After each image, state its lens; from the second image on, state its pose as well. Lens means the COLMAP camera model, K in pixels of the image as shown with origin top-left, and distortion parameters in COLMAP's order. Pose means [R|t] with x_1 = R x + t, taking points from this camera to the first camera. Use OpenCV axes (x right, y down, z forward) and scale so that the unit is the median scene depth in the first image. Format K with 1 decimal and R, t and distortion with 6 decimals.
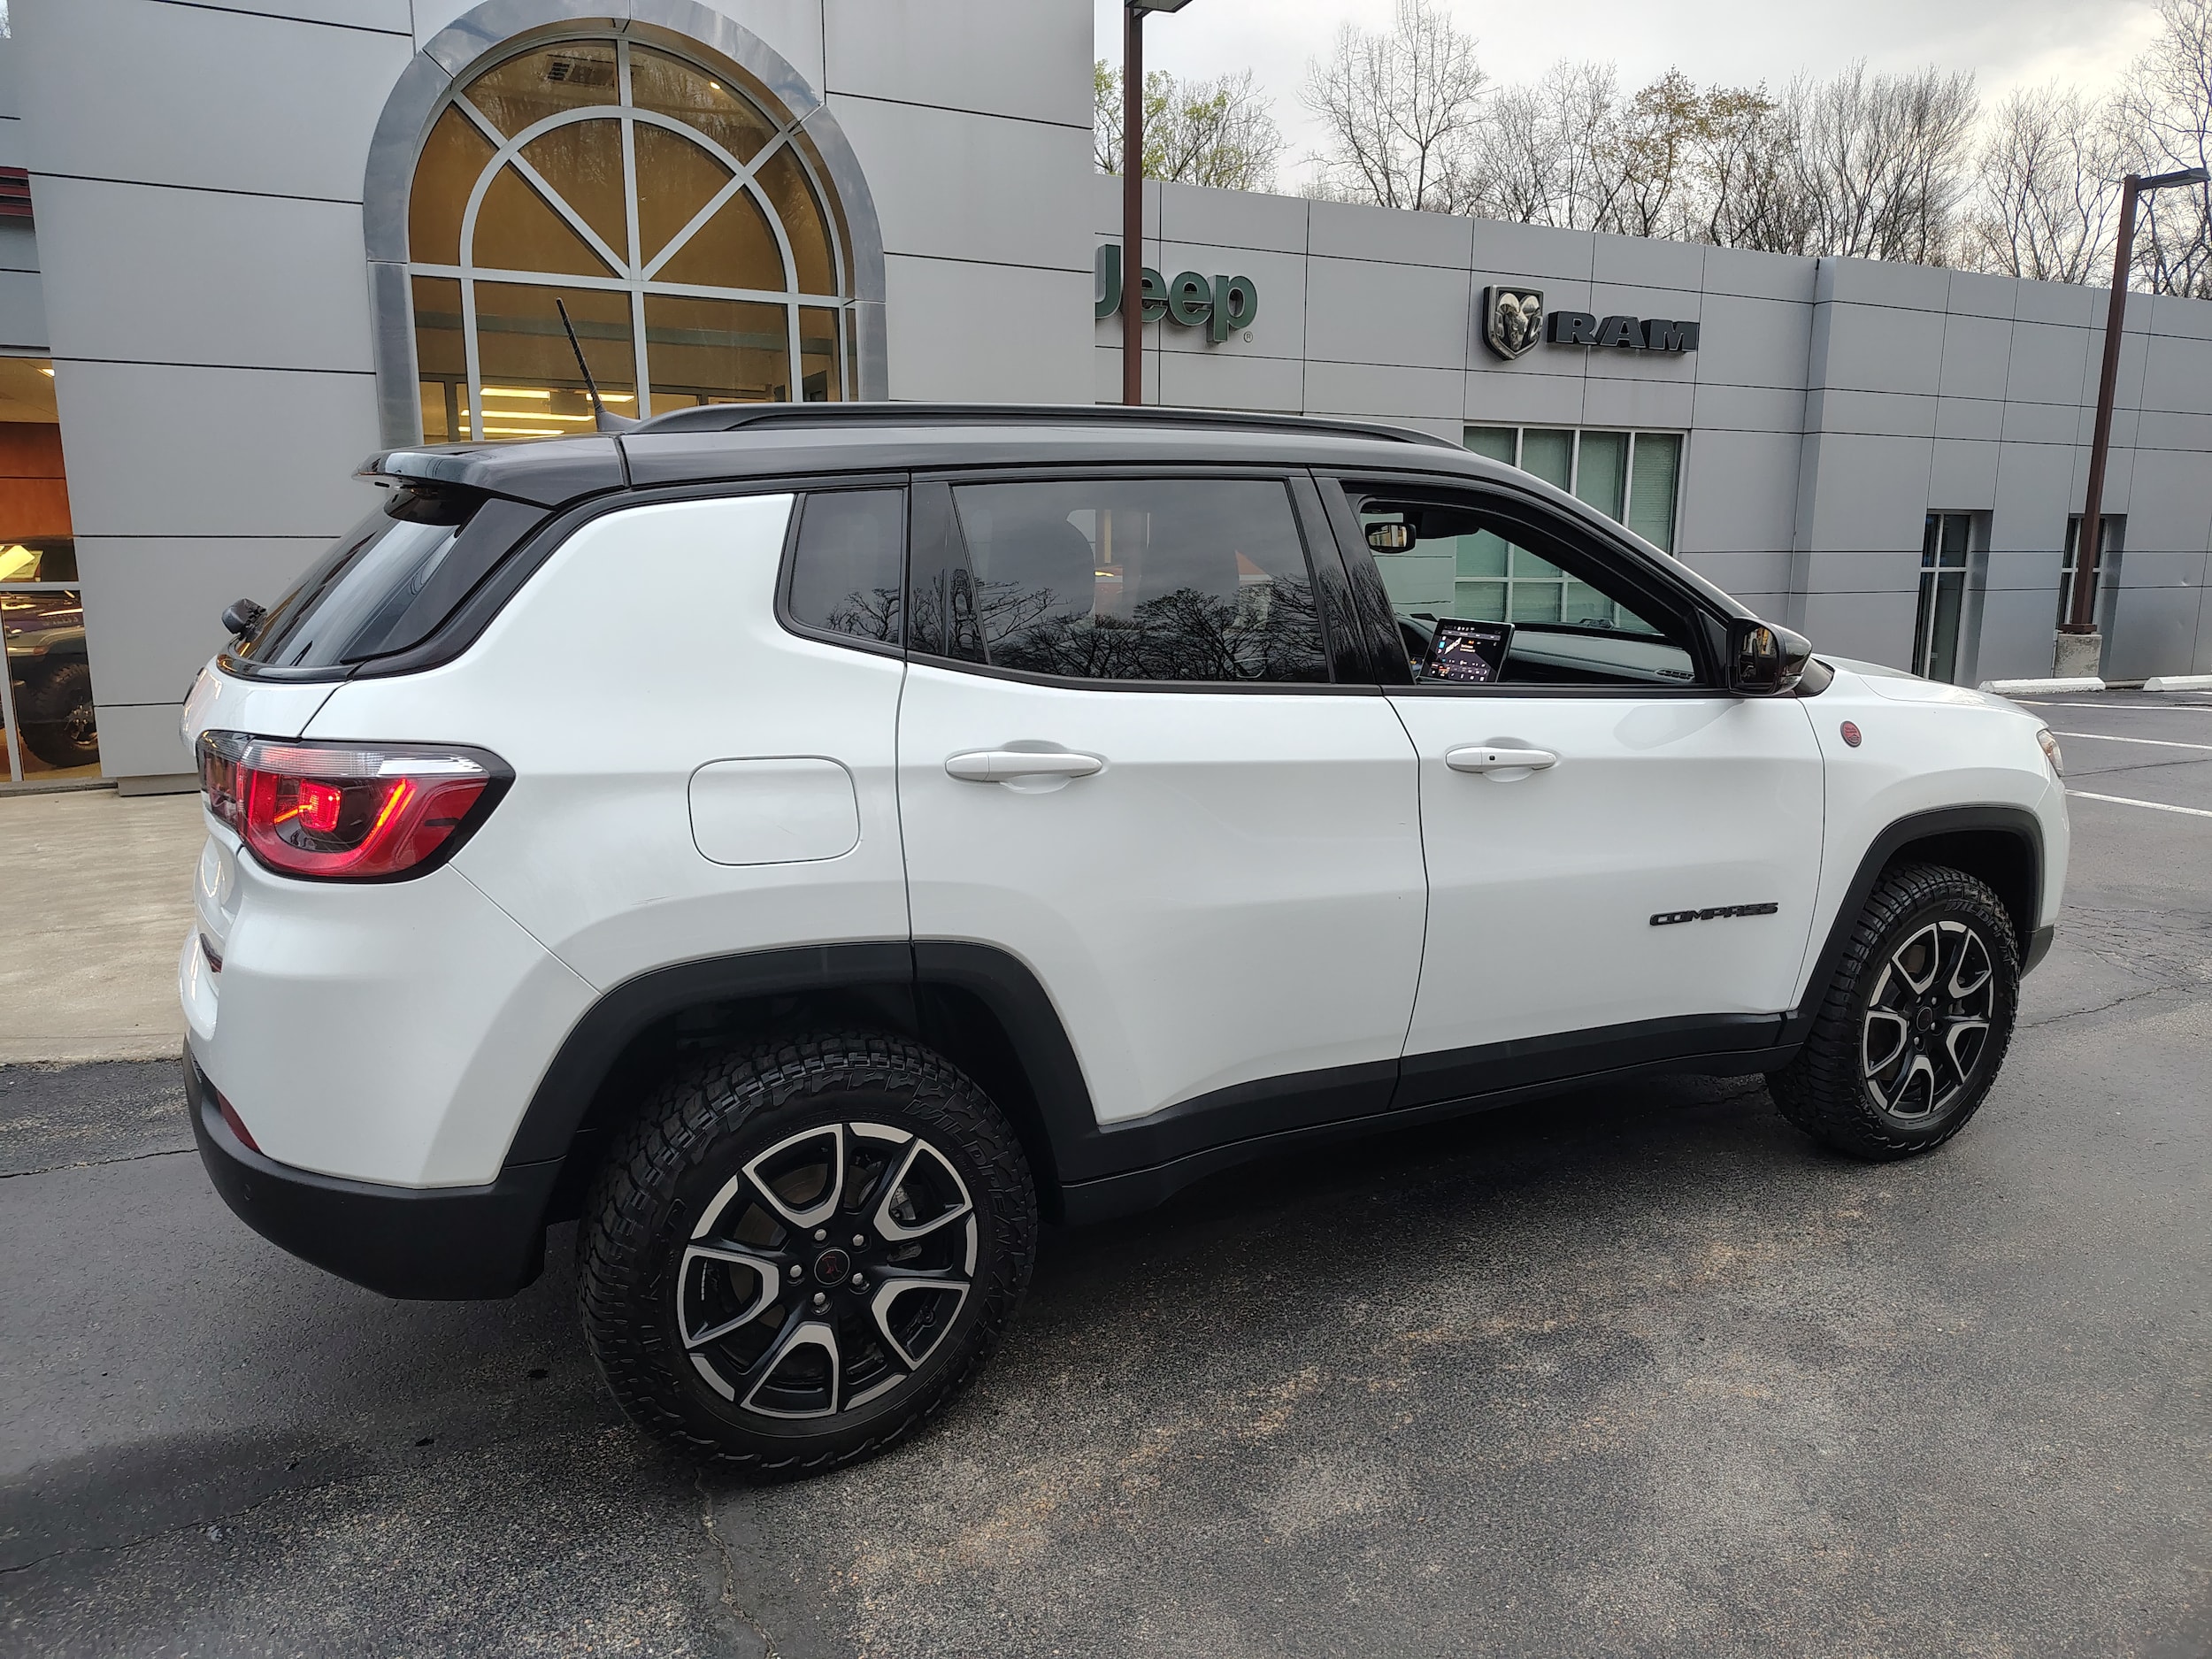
lens RADIAL K [[1529.8, 0, 1123.2], [0, 1529.8, 835.1], [0, 0, 1]] dist [0.044438, -0.039508]
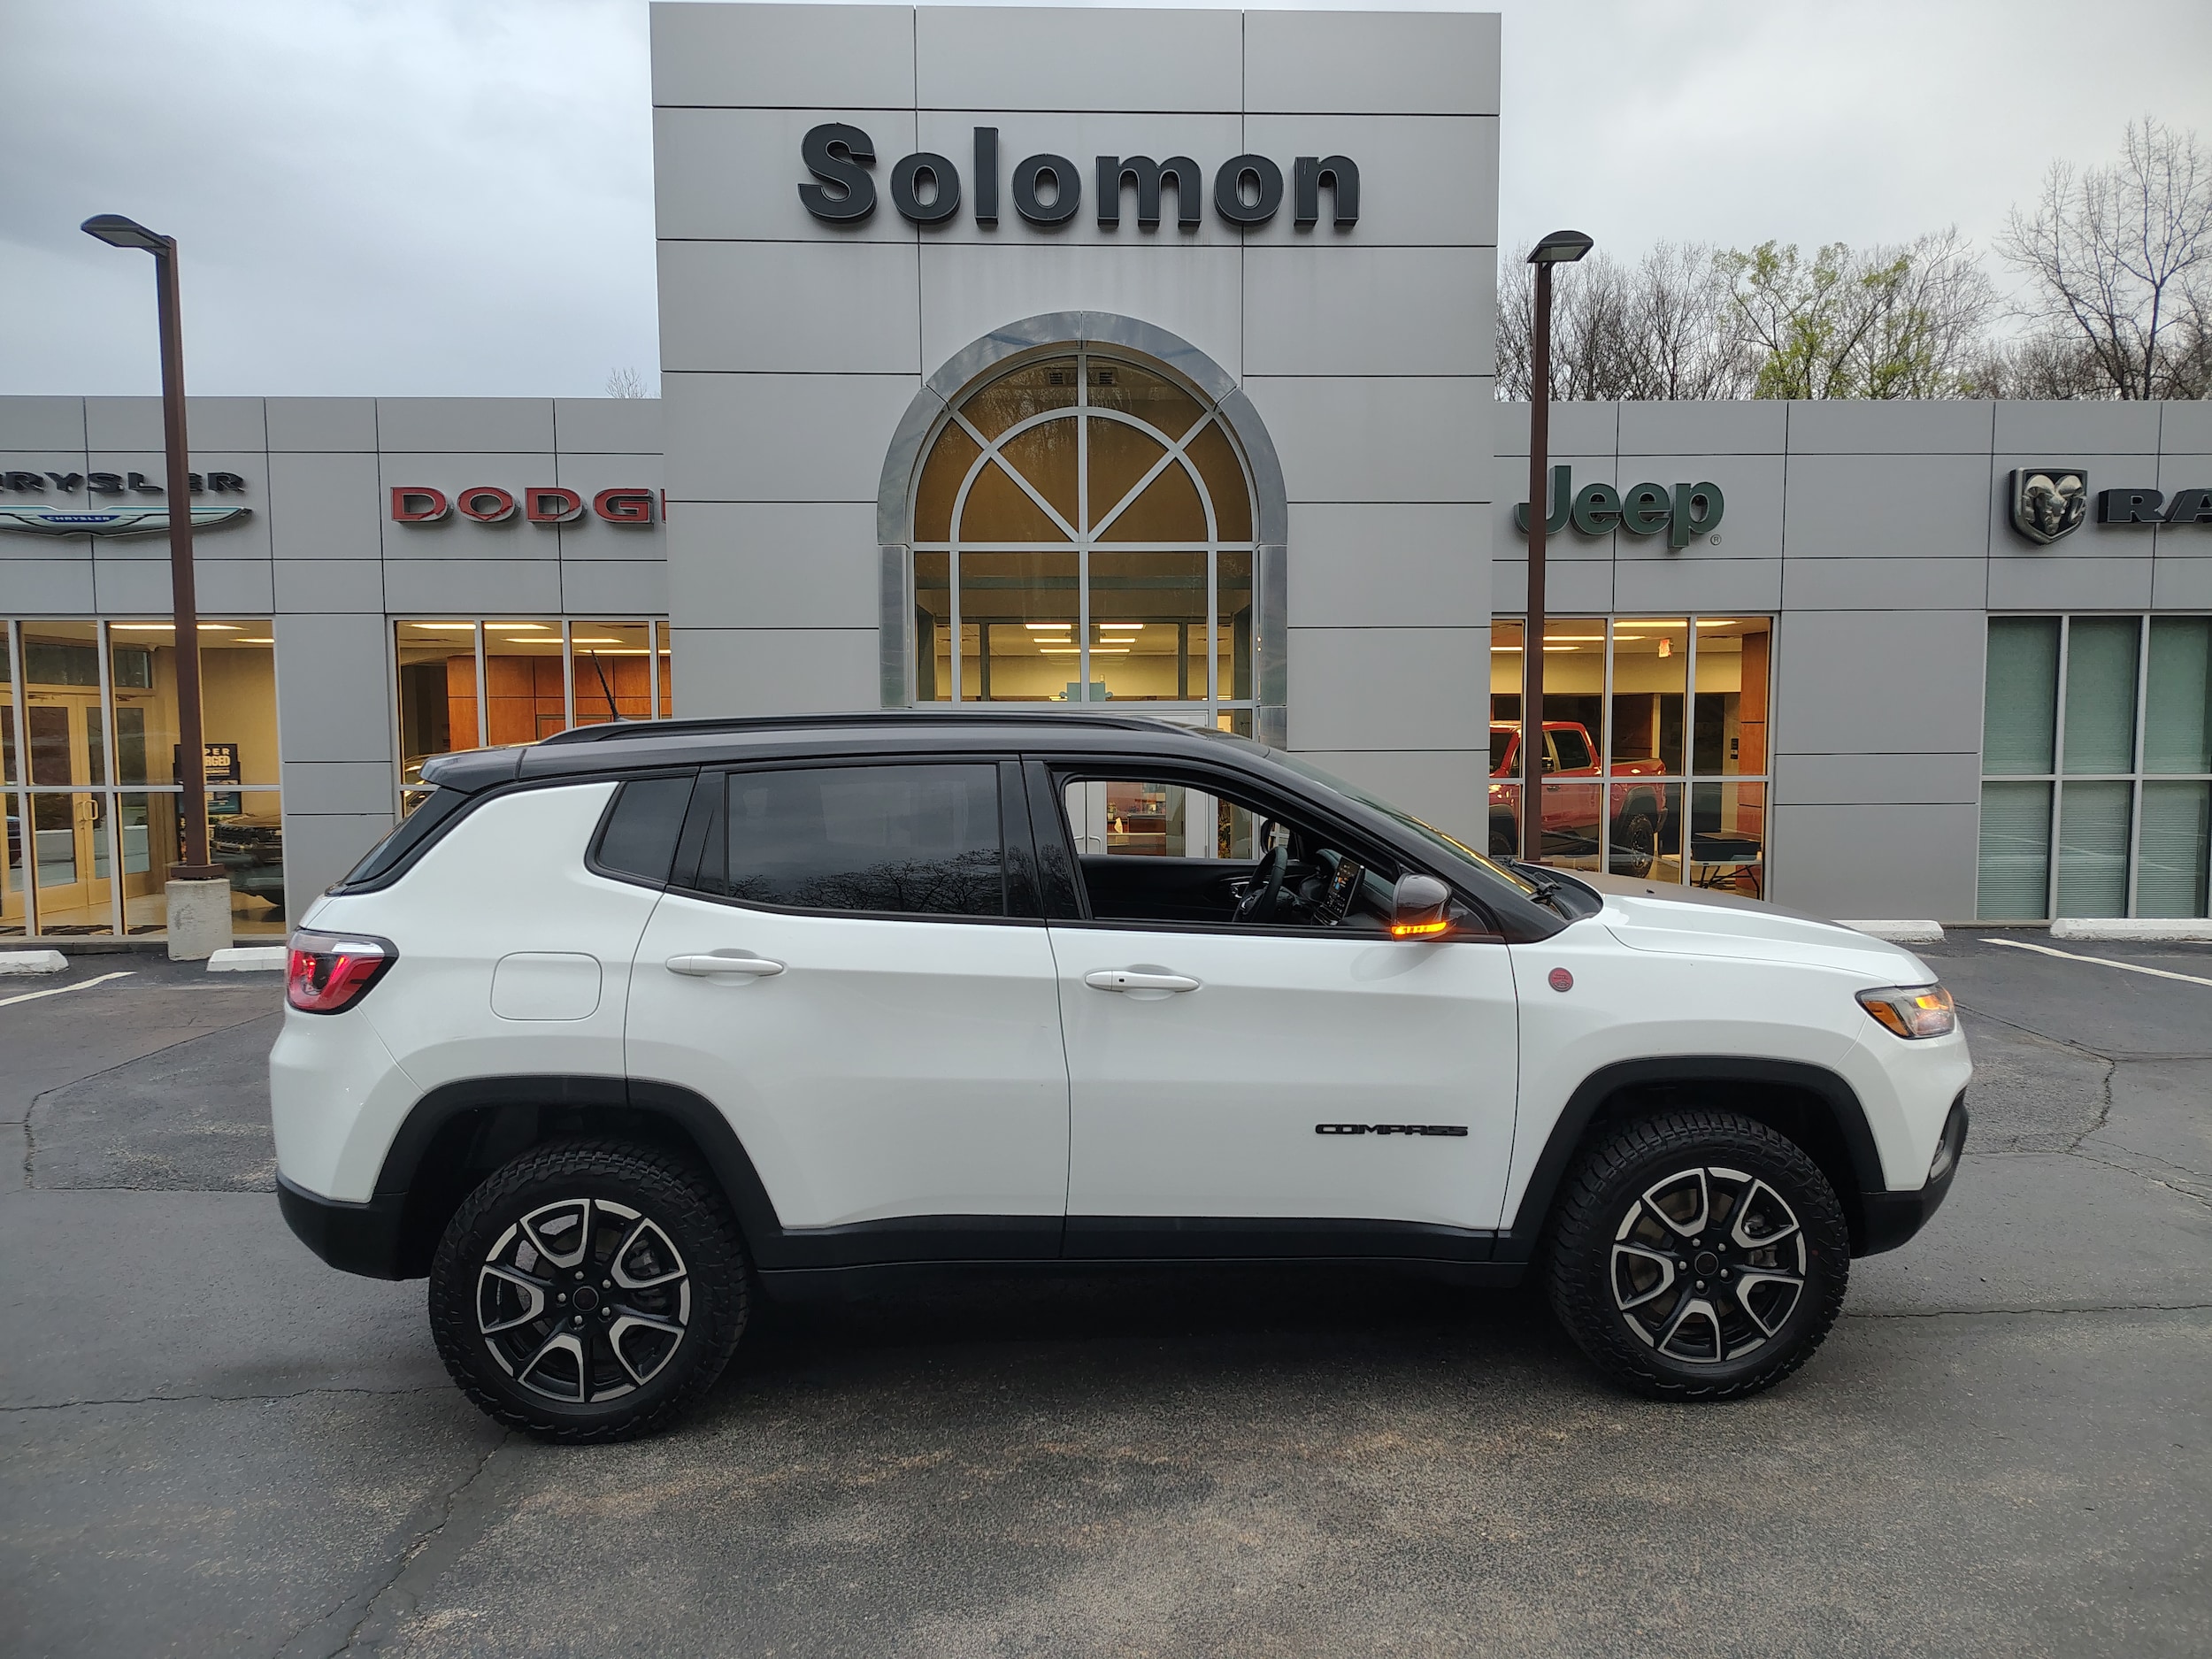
lens RADIAL K [[1529.8, 0, 1123.2], [0, 1529.8, 835.1], [0, 0, 1]] dist [0.044438, -0.039508]
pose [[0.907263, 0.021964, -0.419990, 0.687158], [-0.070734, 0.992379, -0.100902, -0.037535], [0.414573, 0.121252, 0.901902, -0.136188]]
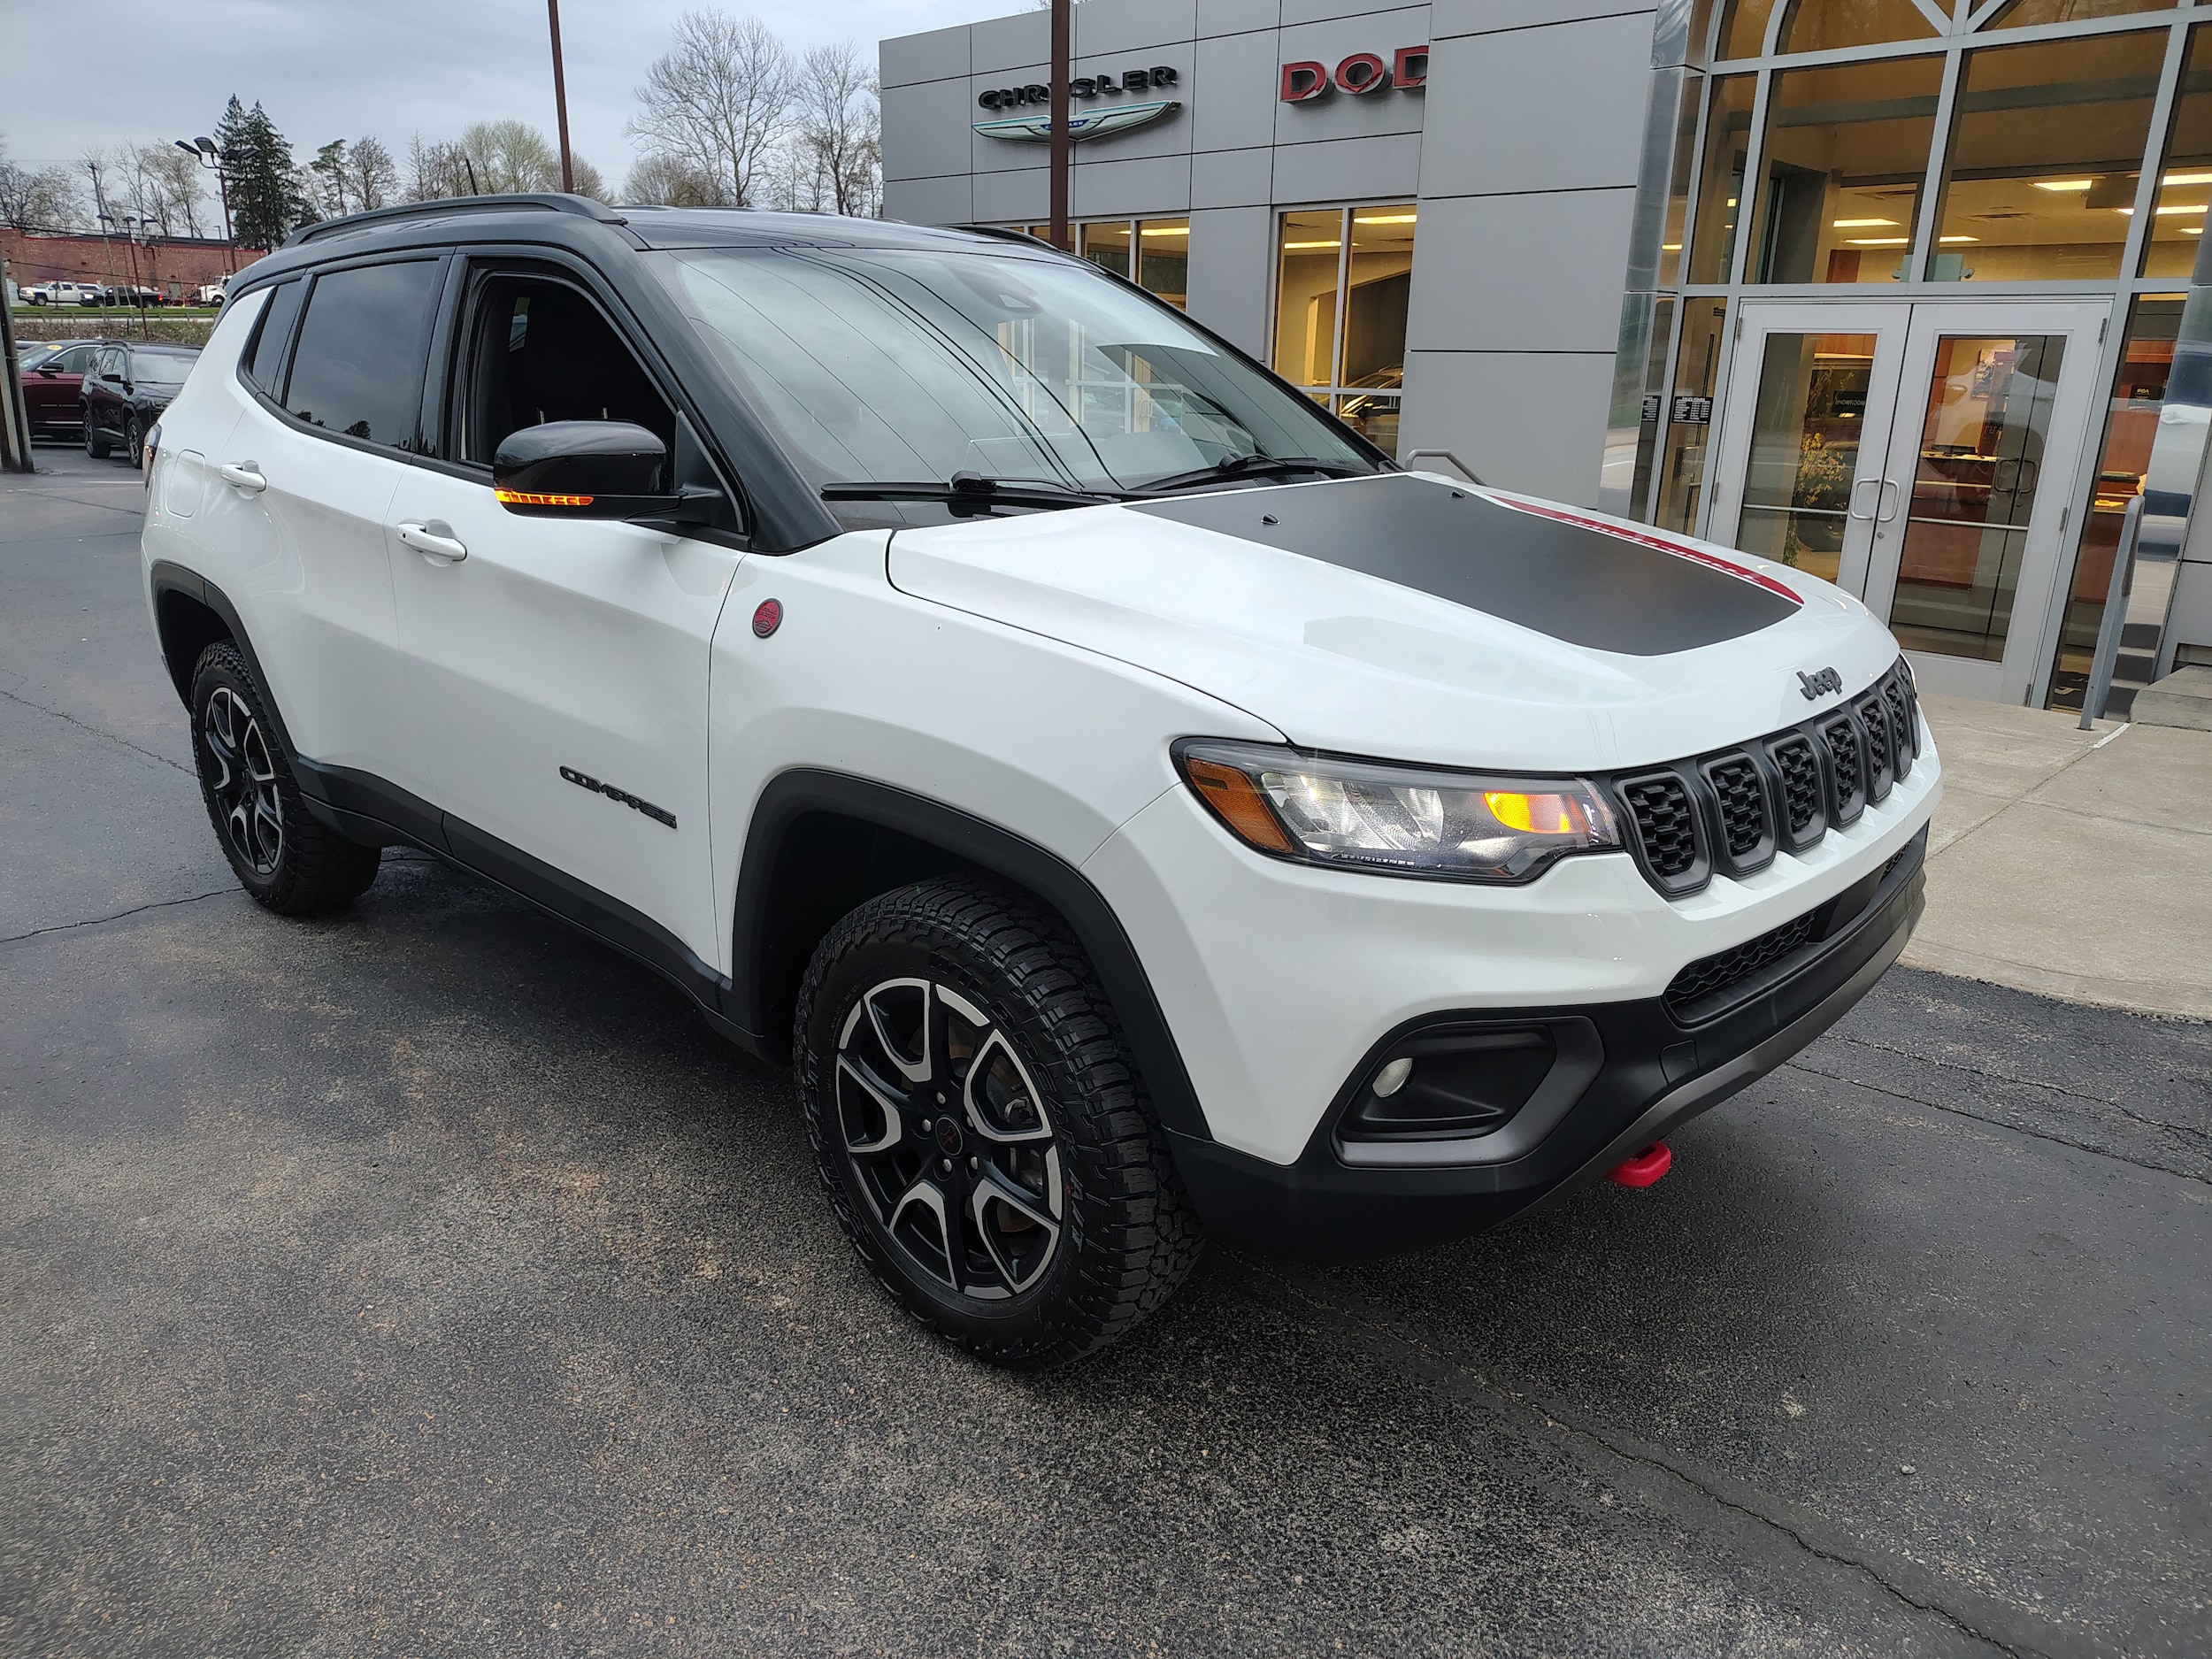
lens RADIAL K [[1543.0, 0, 1099.4], [0, 1543.0, 829.3], [0, 0, 1]] dist [0.010457, -0.000989]
pose [[0.322360, 0.284468, -0.902863, 1.222061], [-0.196120, 0.953154, 0.230290, -0.170907], [0.926078, 0.102833, 0.363048, 0.956885]]
